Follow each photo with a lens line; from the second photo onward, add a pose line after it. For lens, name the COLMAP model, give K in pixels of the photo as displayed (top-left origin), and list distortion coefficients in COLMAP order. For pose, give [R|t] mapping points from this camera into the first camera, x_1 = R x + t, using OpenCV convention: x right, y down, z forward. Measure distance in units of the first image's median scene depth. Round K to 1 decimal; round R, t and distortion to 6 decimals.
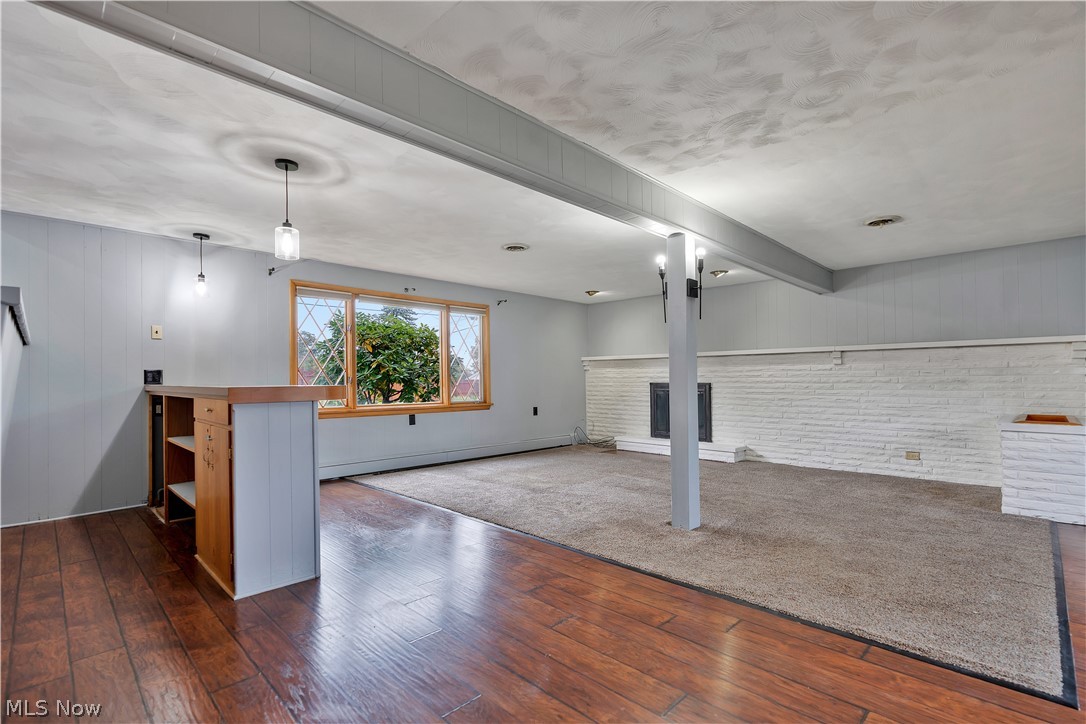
lens RADIAL K [[497.7, 0, 542.5], [0, 497.7, 371.4], [0, 0, 1]] dist [-0.001359, -0.000080]
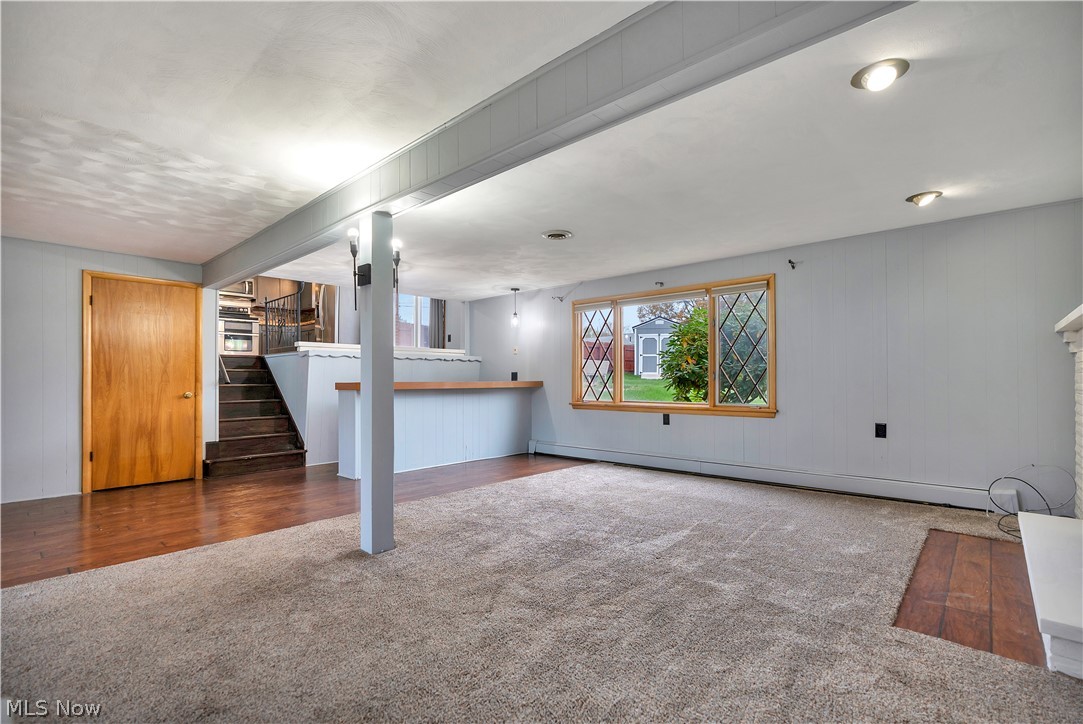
lens RADIAL K [[496.4, 0, 541.3], [0, 496.4, 369.1], [0, 0, 1]] dist [-0.001359, -0.000080]
pose [[0.043278, -0.021031, -0.998842, 0.671887], [0.019157, 0.999612, -0.020217, 0.015916], [0.998879, -0.018260, 0.043664, 0.723464]]
